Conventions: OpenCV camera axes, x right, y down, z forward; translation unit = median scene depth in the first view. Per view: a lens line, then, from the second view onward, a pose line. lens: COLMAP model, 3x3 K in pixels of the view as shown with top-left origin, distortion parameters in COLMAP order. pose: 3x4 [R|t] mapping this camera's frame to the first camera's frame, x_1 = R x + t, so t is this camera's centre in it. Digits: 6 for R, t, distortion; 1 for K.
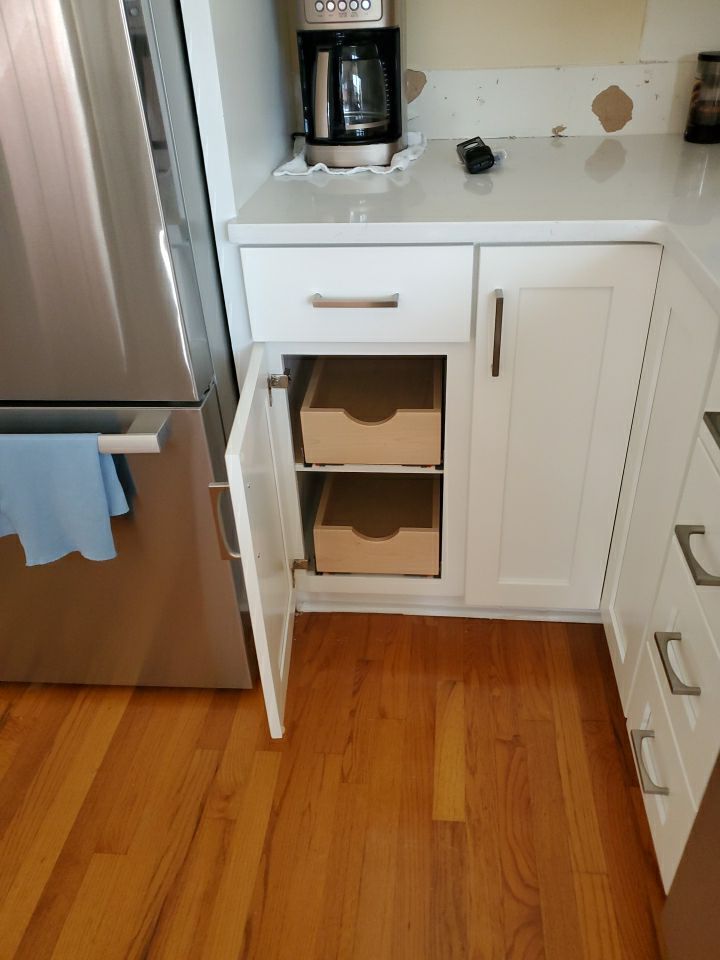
lens RADIAL K [[730.9, 0, 360.0], [0, 730.9, 480.0], [0, 0, 1]] dist [0.064517, -0.053060]
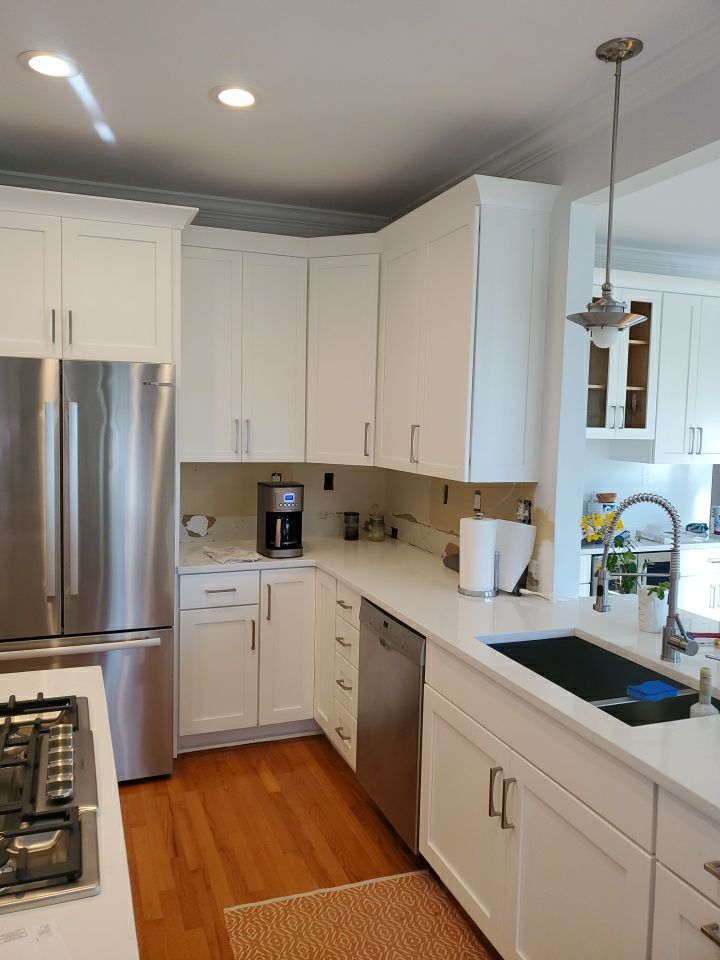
lens RADIAL K [[753.8, 0, 343.5], [0, 753.8, 486.8], [0, 0, 1]] dist [0.063041, -0.004780]
pose [[0.897335, 0.015885, 0.441064, -0.814700], [0.202182, 0.873530, -0.442795, 0.744896], [-0.392316, 0.486511, 0.780638, -1.561915]]
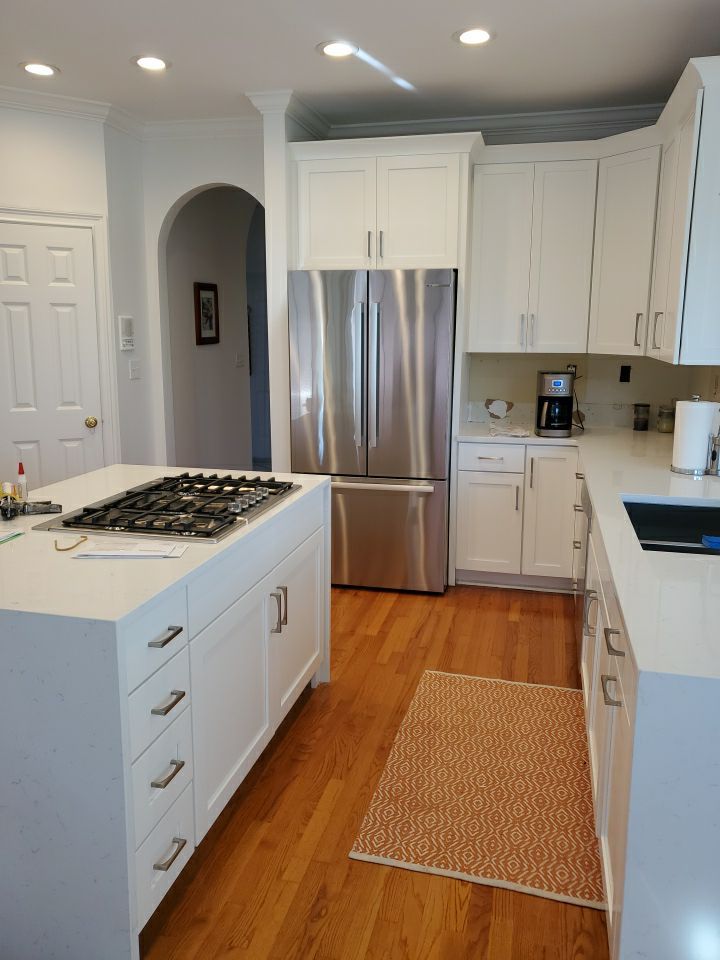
lens RADIAL K [[730.9, 0, 360.0], [0, 730.9, 480.0], [0, 0, 1]] dist [0.064517, -0.053060]
pose [[0.990806, 0.069590, -0.116022, -0.193039], [-0.108732, 0.919888, -0.376807, 1.132299], [0.080505, 0.385958, 0.918997, -2.033754]]
